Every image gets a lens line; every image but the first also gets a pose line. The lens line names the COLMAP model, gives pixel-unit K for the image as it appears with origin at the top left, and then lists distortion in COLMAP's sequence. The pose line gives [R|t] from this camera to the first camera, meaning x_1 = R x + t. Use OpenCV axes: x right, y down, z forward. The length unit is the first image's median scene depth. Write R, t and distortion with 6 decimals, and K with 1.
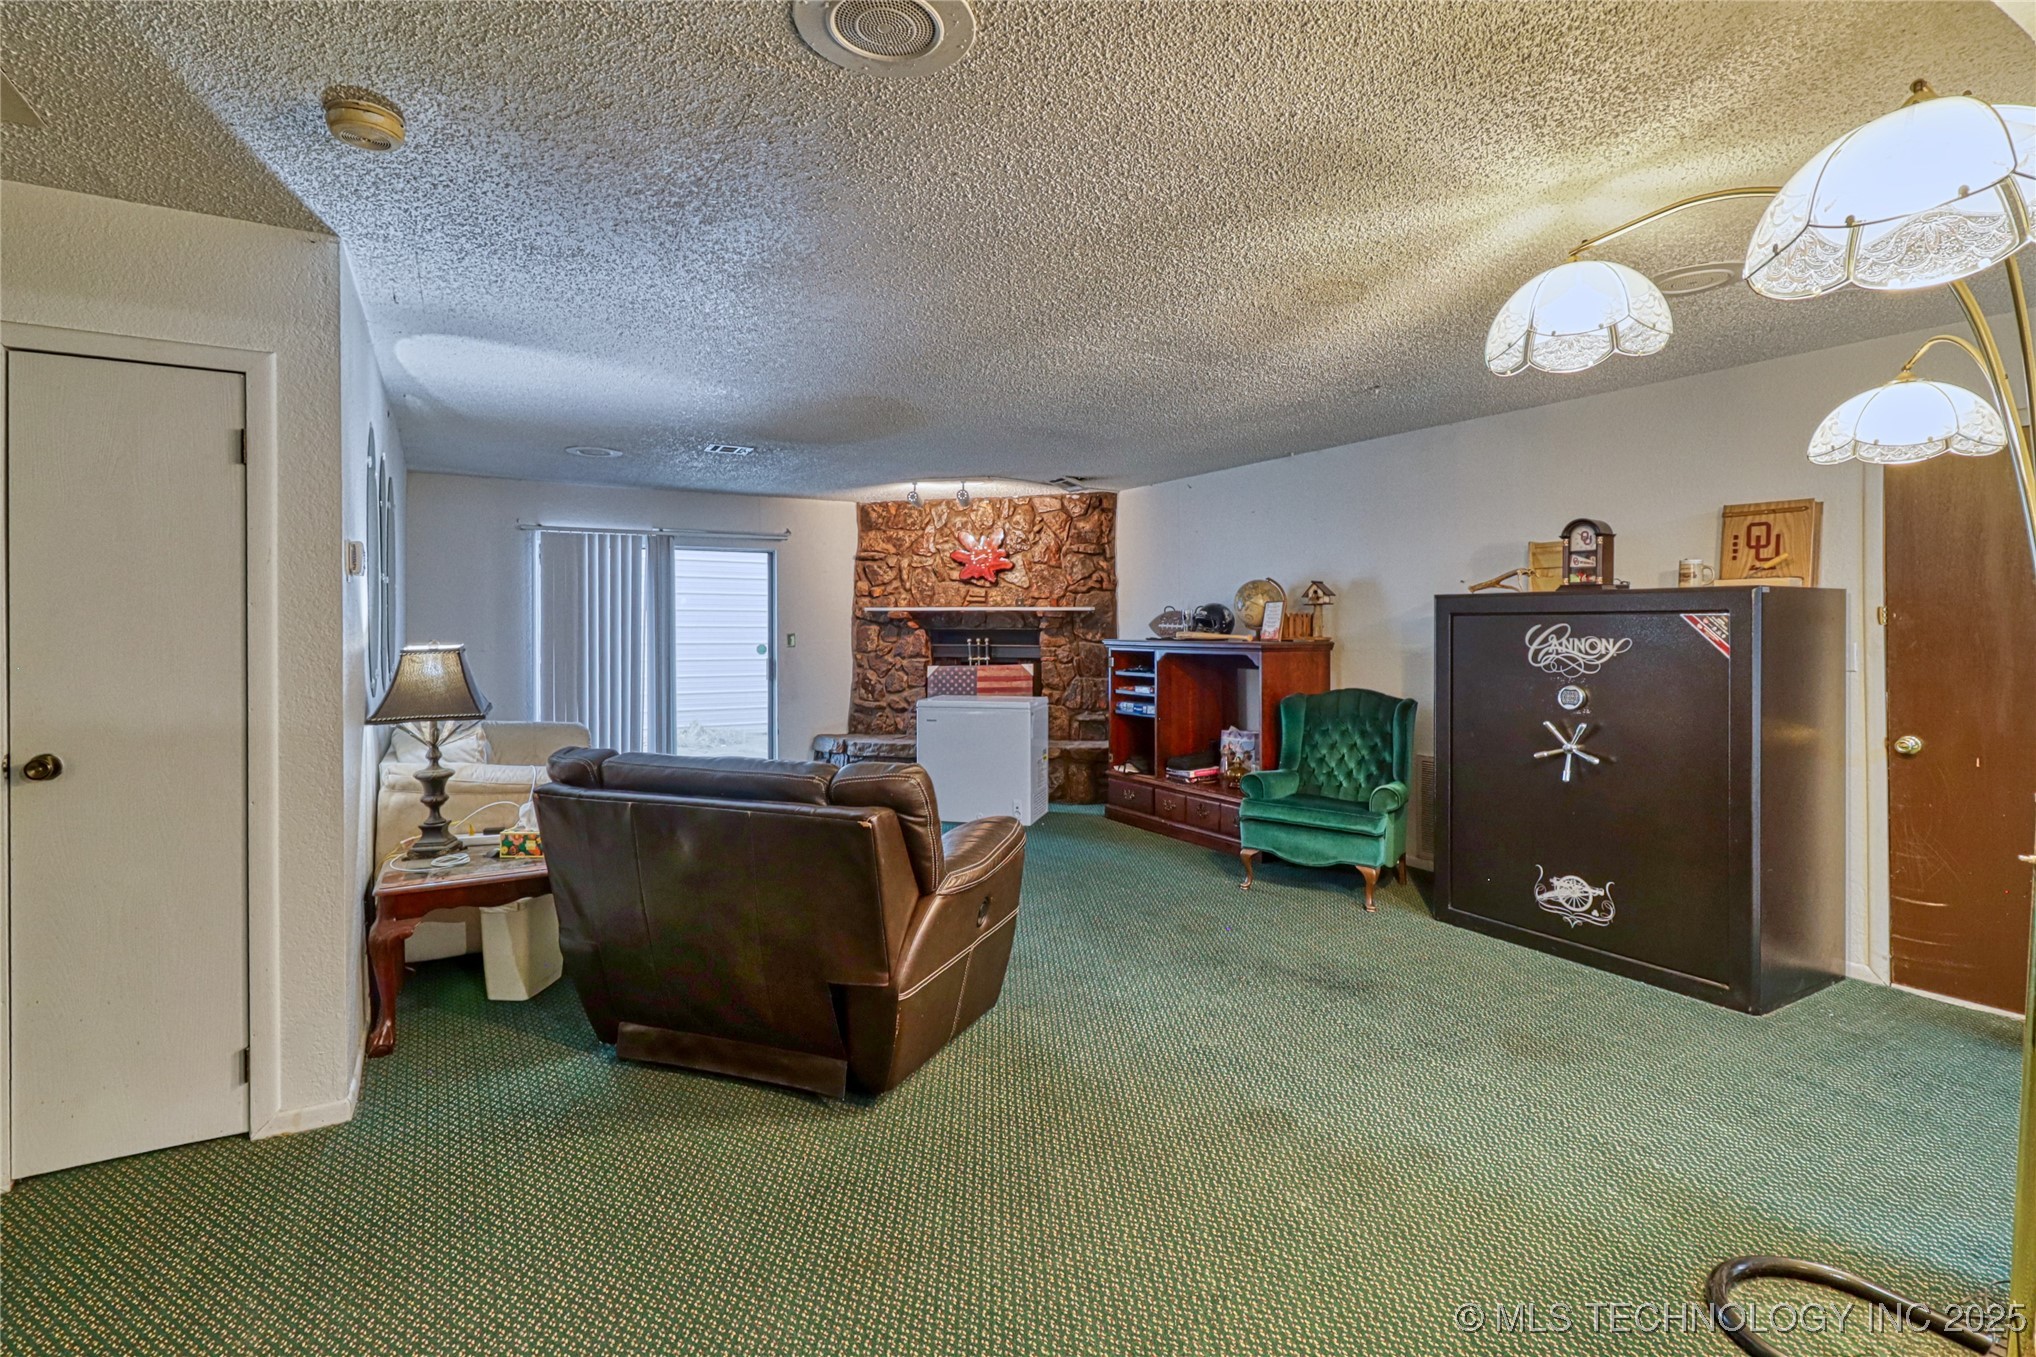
lens RADIAL K [[996.1, 0, 1051.6], [0, 996.1, 625.2], [0, 0, 1]] dist [0.000941, 0.000181]
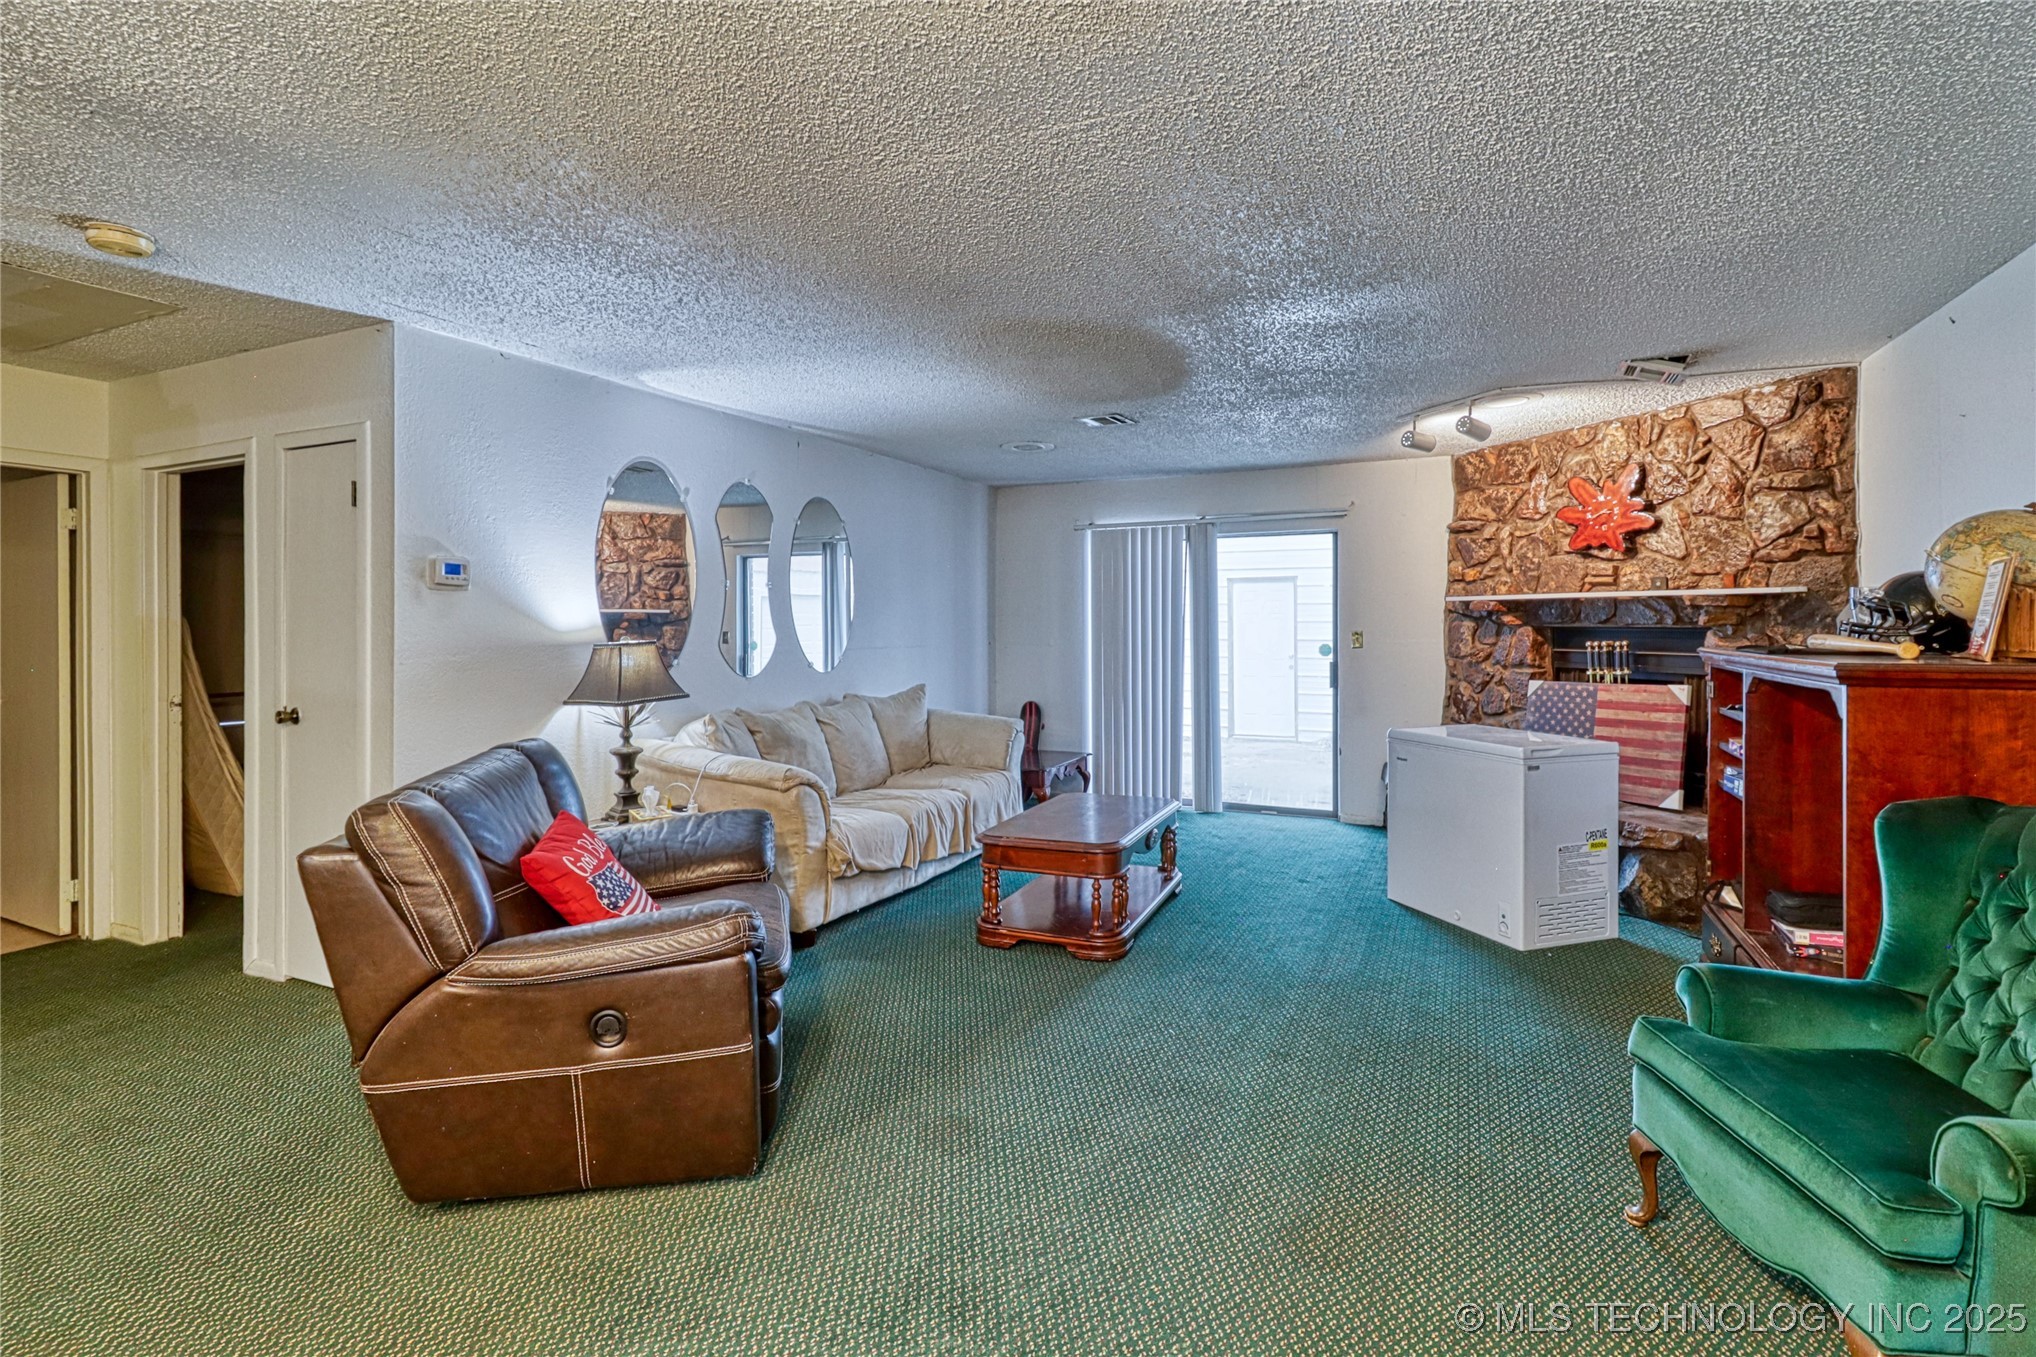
lens RADIAL K [[996.1, 0, 1051.6], [0, 996.1, 625.2], [0, 0, 1]] dist [0.000941, 0.000181]
pose [[0.524905, 0.001220, -0.851160, 0.287233], [0.003489, 0.999987, 0.003585, -0.000333], [0.851154, -0.004851, 0.524894, 0.364050]]
